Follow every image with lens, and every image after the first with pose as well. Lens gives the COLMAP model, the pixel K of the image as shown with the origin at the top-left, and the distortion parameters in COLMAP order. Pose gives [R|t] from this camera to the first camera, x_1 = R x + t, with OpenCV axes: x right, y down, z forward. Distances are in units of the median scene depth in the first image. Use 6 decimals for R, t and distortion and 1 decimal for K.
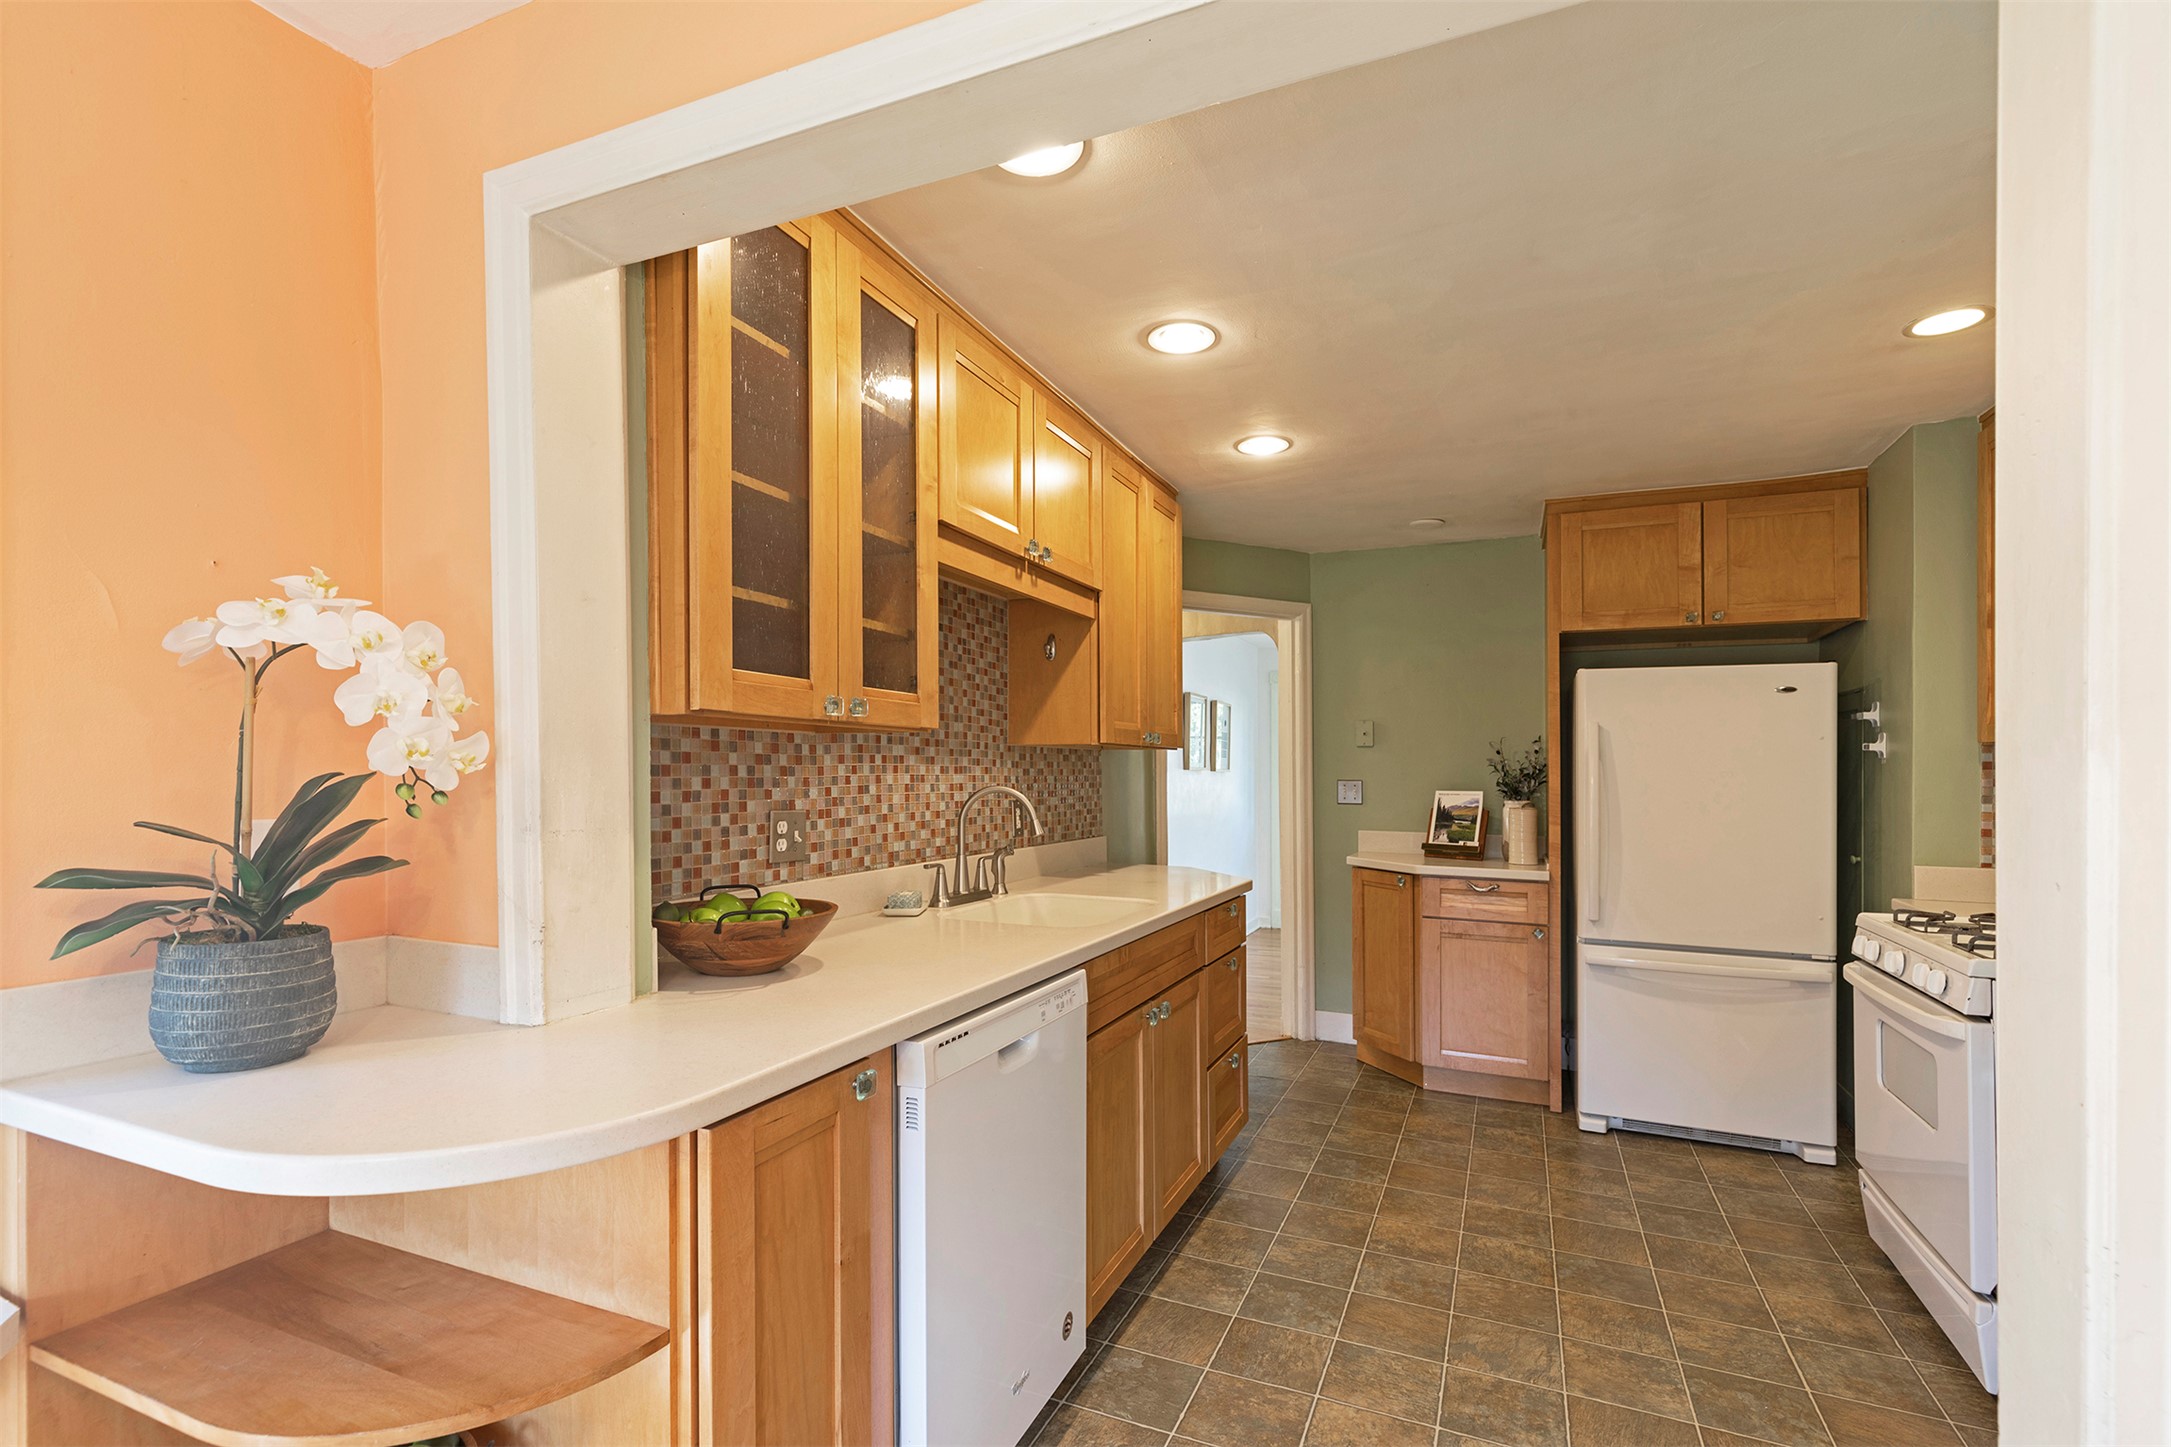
lens RADIAL K [[976.3, 0, 1078.8], [0, 976.3, 754.1], [0, 0, 1]] dist [0.010487, -0.000226]
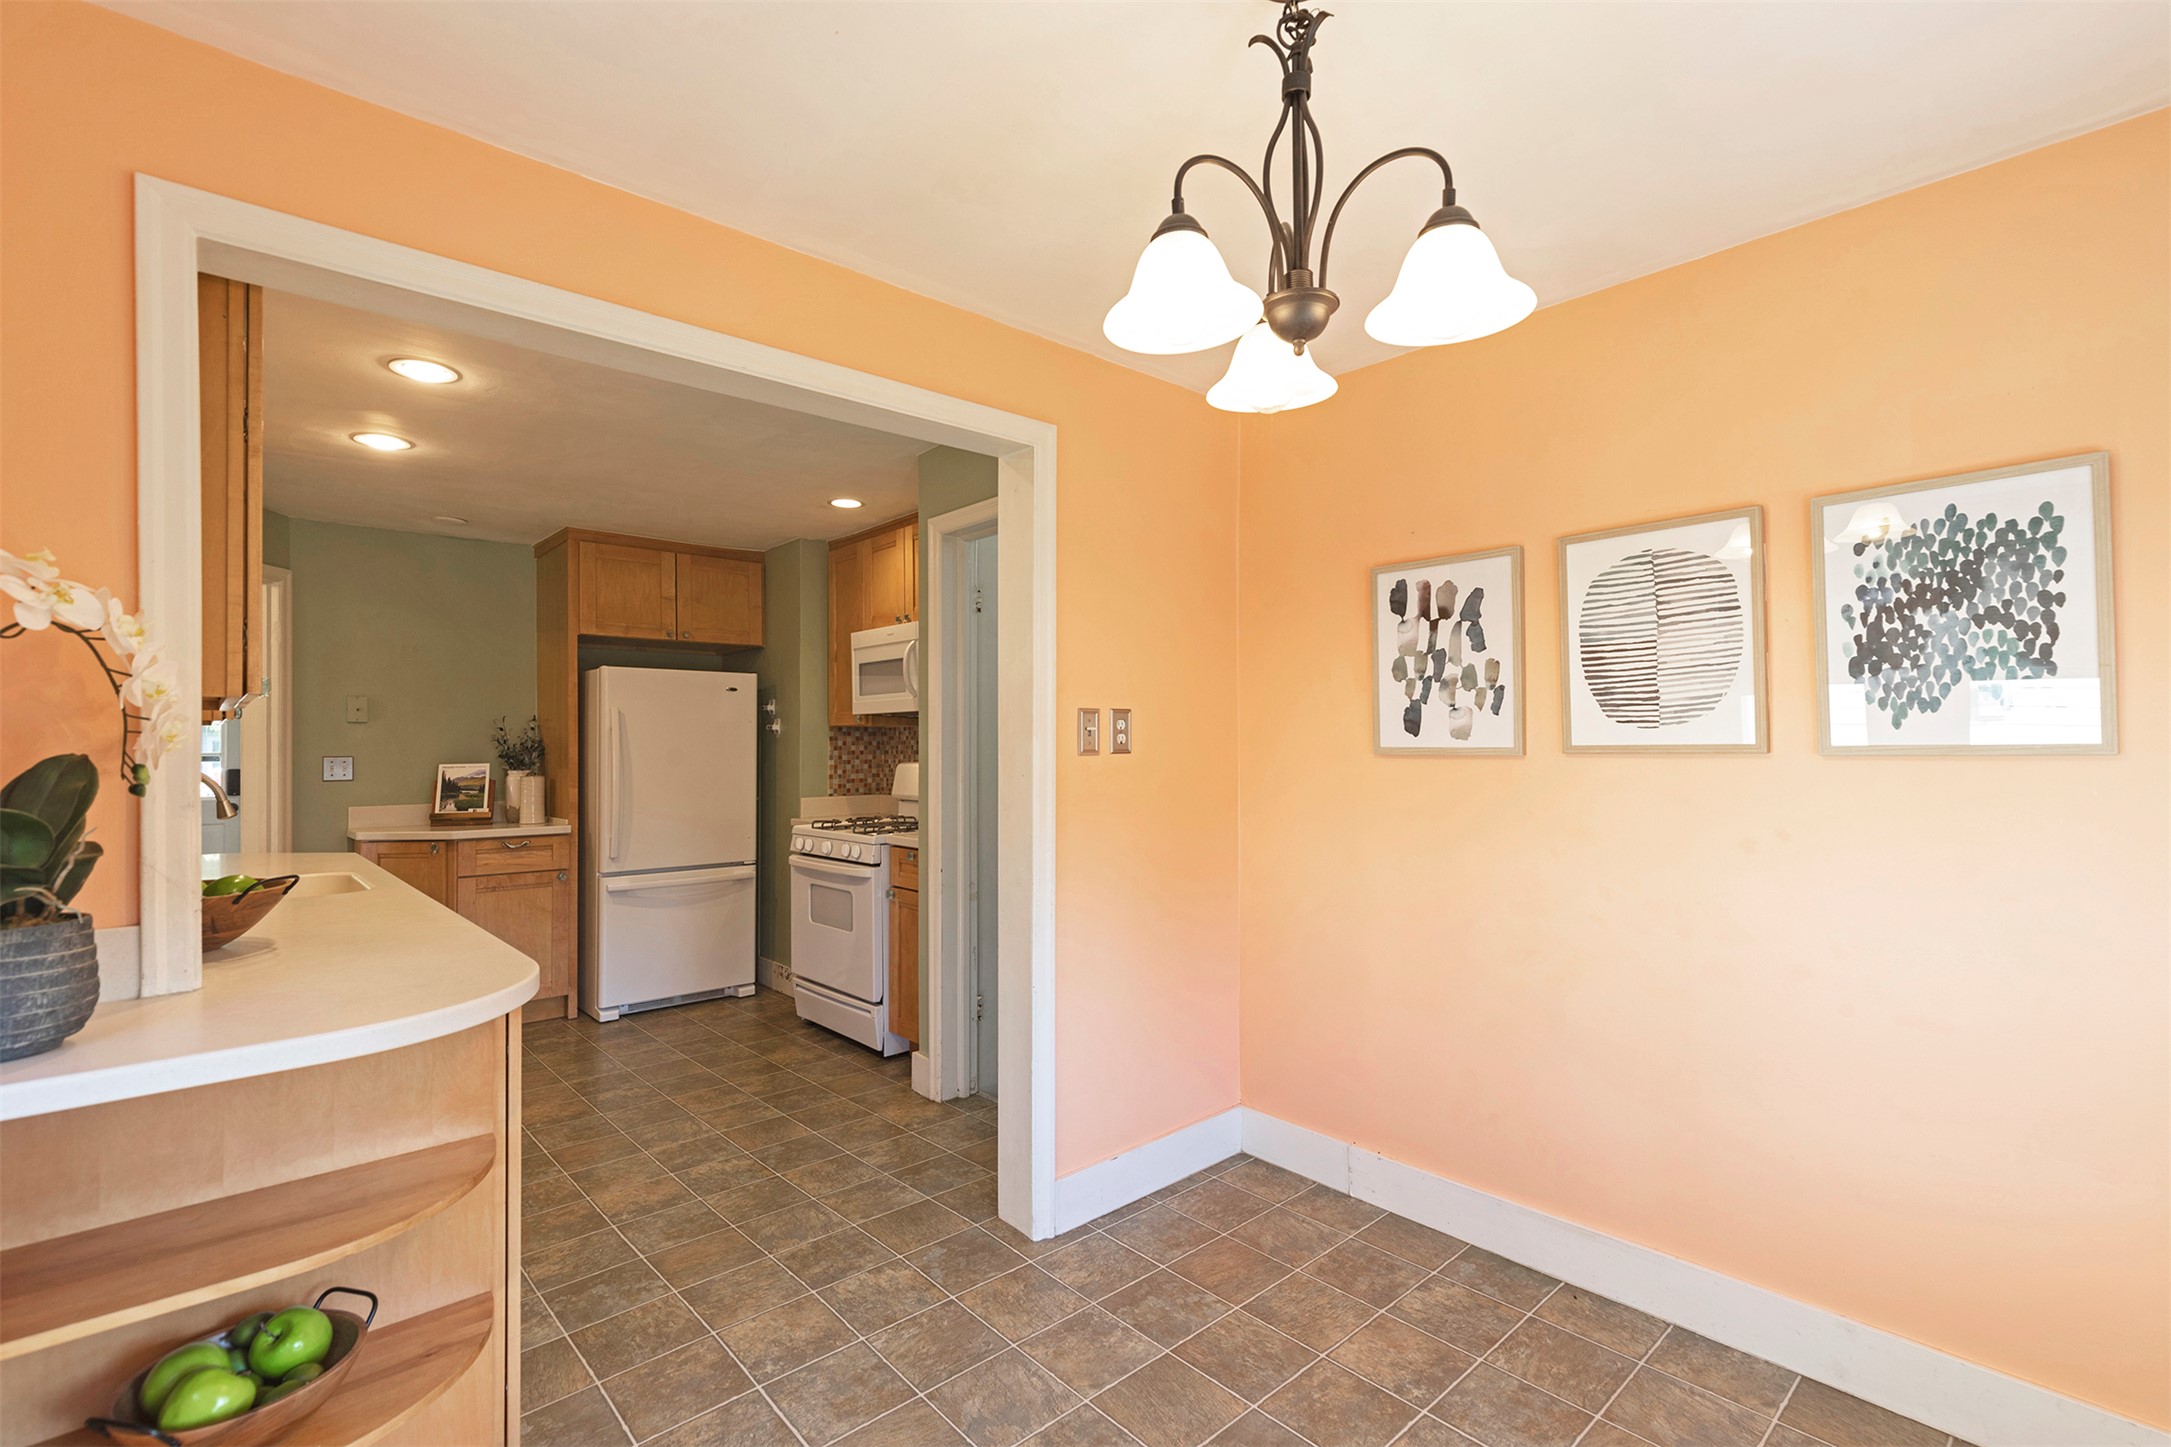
lens RADIAL K [[989.5, 0, 1058.2], [0, 989.5, 656.4], [0, 0, 1]] dist [-0.001288, 0.000131]
pose [[0.434943, 0.069067, 0.897805, -0.491413], [-0.004213, 0.997199, -0.074672, -0.004097], [-0.900448, 0.028696, 0.434016, -0.142310]]
